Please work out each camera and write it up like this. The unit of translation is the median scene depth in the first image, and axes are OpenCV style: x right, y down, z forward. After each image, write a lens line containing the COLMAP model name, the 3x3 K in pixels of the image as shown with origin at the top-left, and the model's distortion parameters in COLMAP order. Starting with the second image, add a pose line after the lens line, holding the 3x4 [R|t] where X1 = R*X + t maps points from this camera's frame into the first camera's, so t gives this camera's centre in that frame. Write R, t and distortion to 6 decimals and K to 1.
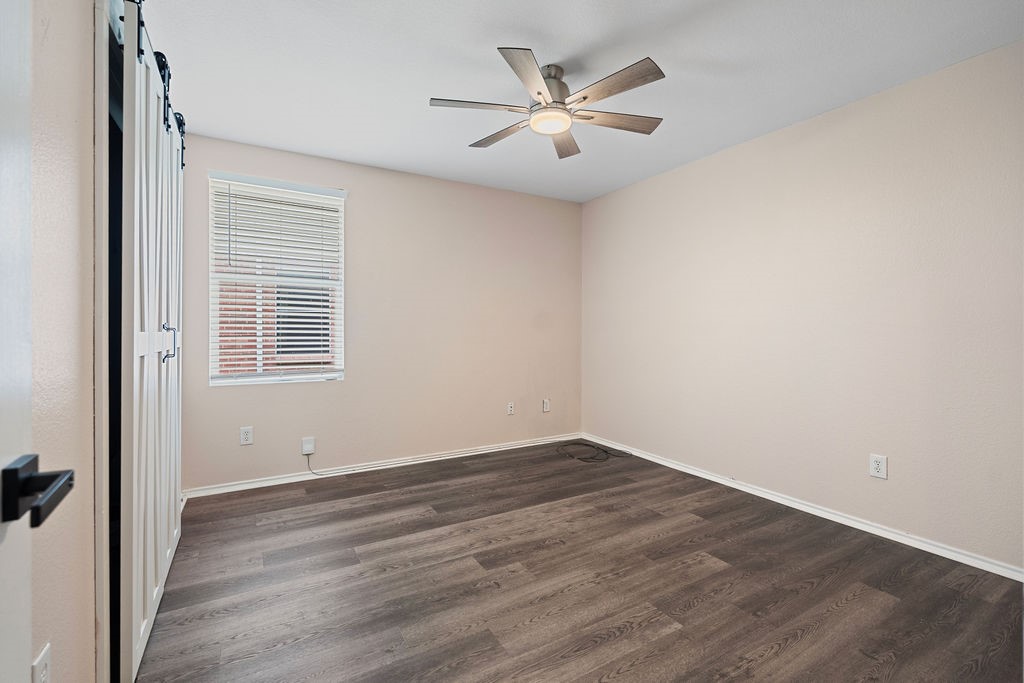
lens RADIAL K [[454.2, 0, 513.3], [0, 454.2, 335.8], [0, 0, 1]] dist [-0.003918, -0.000111]
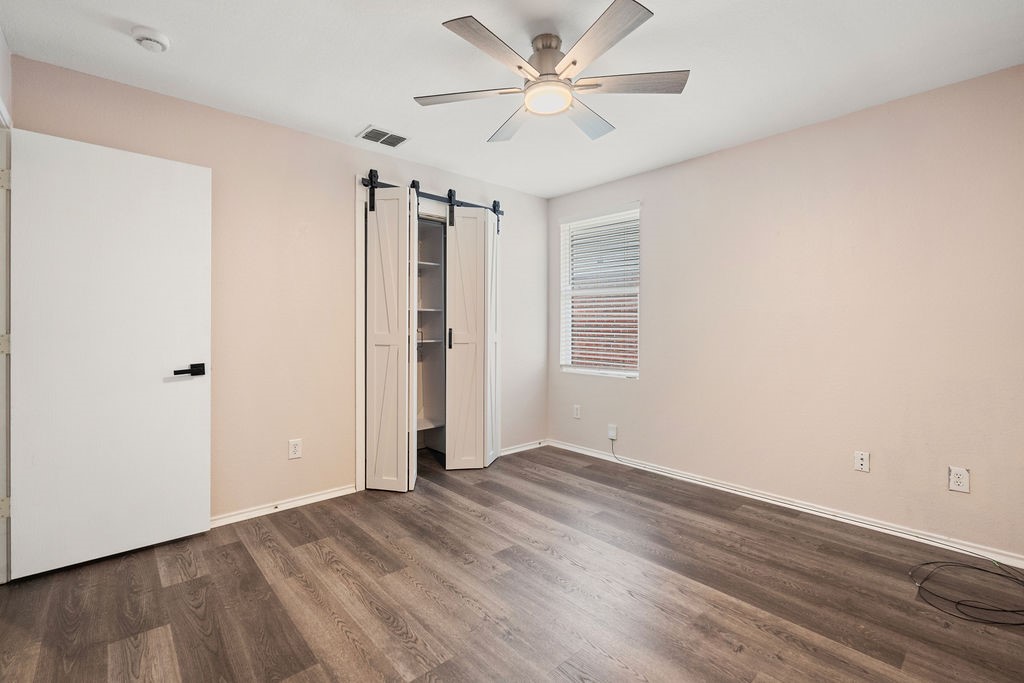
lens RADIAL K [[454.2, 0, 514.2], [0, 454.2, 335.8], [0, 0, 1]] dist [-0.003918, -0.000111]
pose [[0.202828, 0.015163, -0.979097, 0.692440], [-0.014722, 0.999814, 0.012434, -0.016535], [0.979104, 0.011892, 0.203013, 0.564033]]
